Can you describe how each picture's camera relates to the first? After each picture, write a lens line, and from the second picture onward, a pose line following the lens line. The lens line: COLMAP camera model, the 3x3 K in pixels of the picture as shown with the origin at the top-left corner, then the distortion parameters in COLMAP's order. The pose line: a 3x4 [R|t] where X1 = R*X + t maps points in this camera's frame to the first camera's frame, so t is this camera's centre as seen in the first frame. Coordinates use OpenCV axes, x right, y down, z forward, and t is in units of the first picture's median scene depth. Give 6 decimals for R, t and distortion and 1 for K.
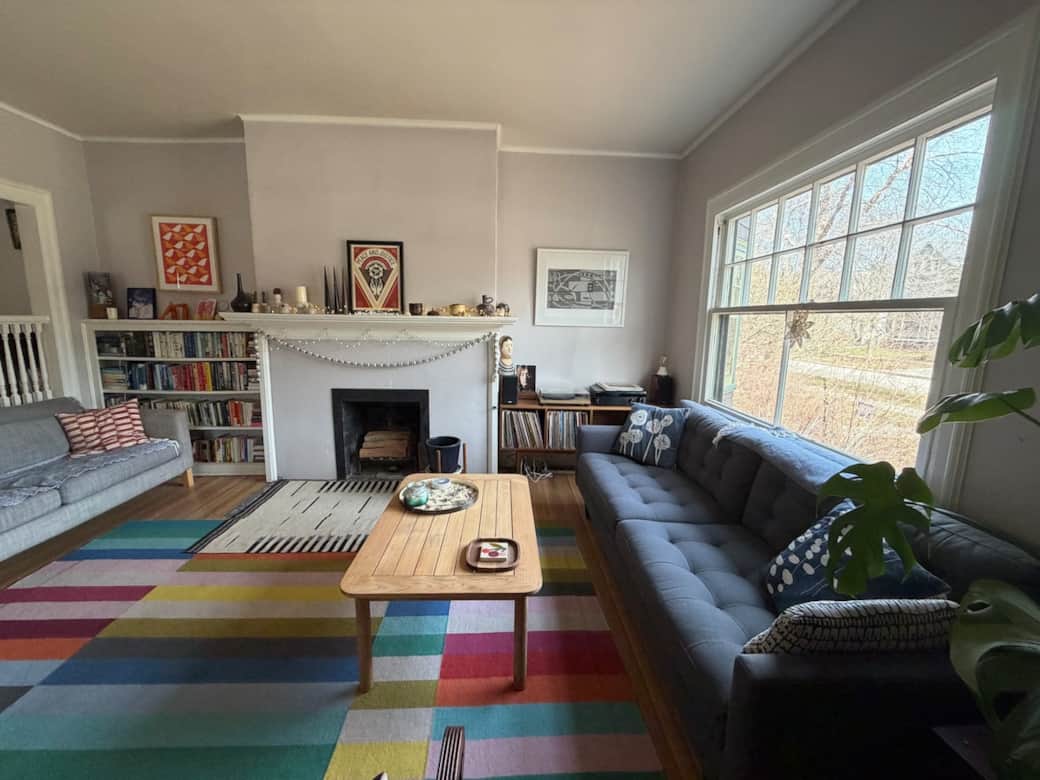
lens RADIAL K [[416.0, 0, 518.0], [0, 416.0, 390.4], [0, 0, 1]] dist [0.001652, 0.000260]
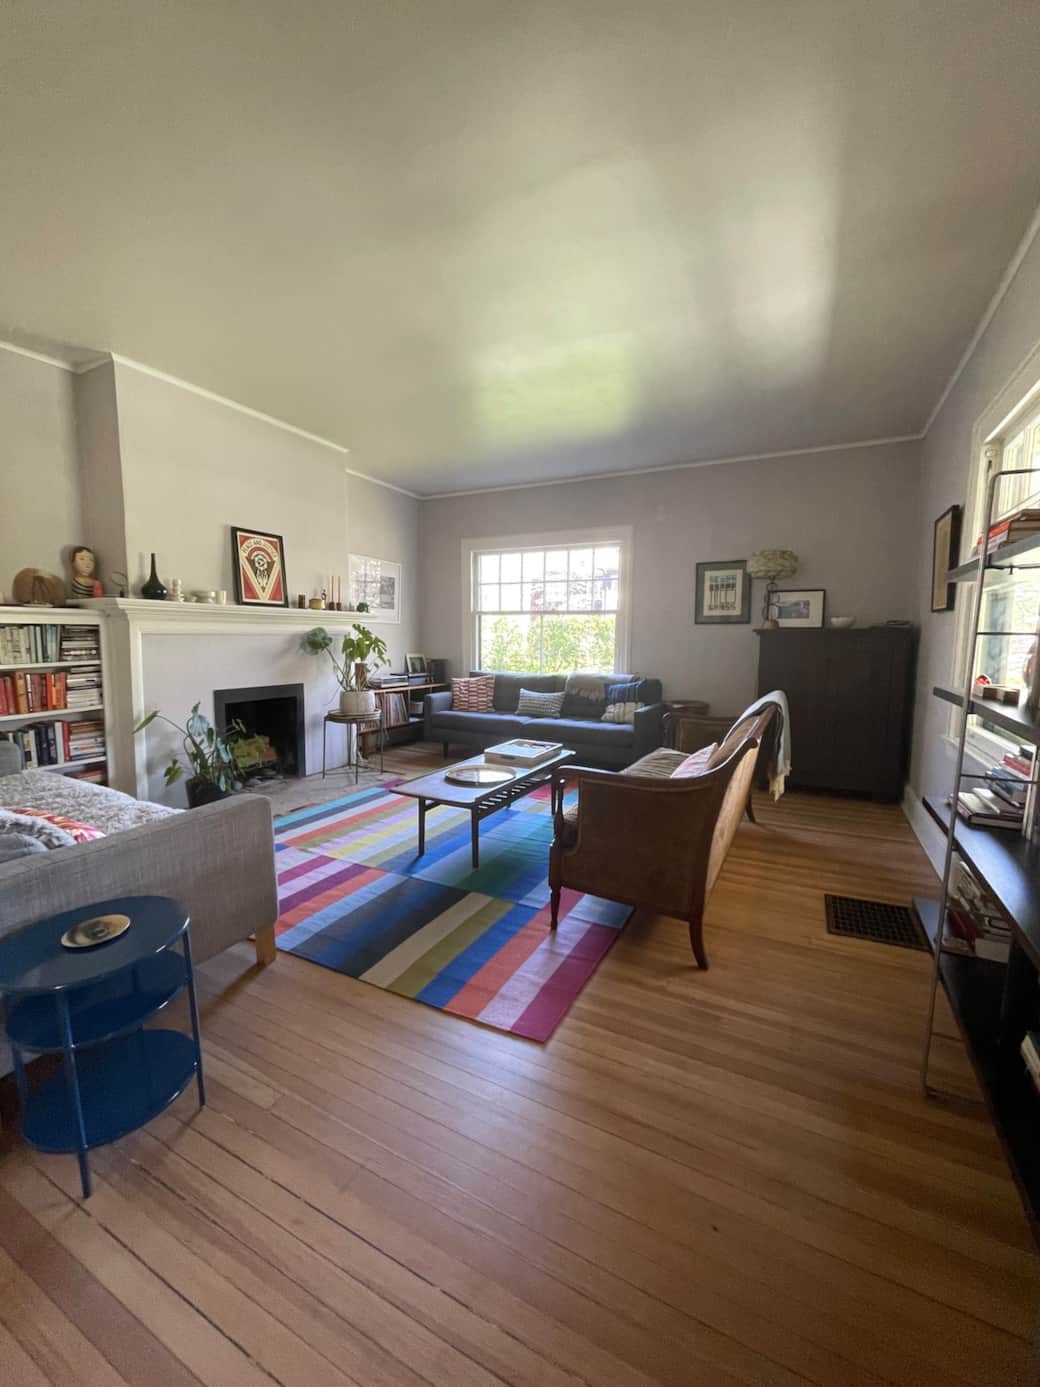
lens RADIAL K [[554.8, 0, 525.9], [0, 554.8, 687.7], [0, 0, 1]] dist [0.001652, 0.000260]
pose [[0.492898, -0.090487, 0.865369, -1.176694], [0.141460, 0.989679, 0.022912, 0.057069], [-0.858511, 0.111122, 0.500611, -0.134313]]
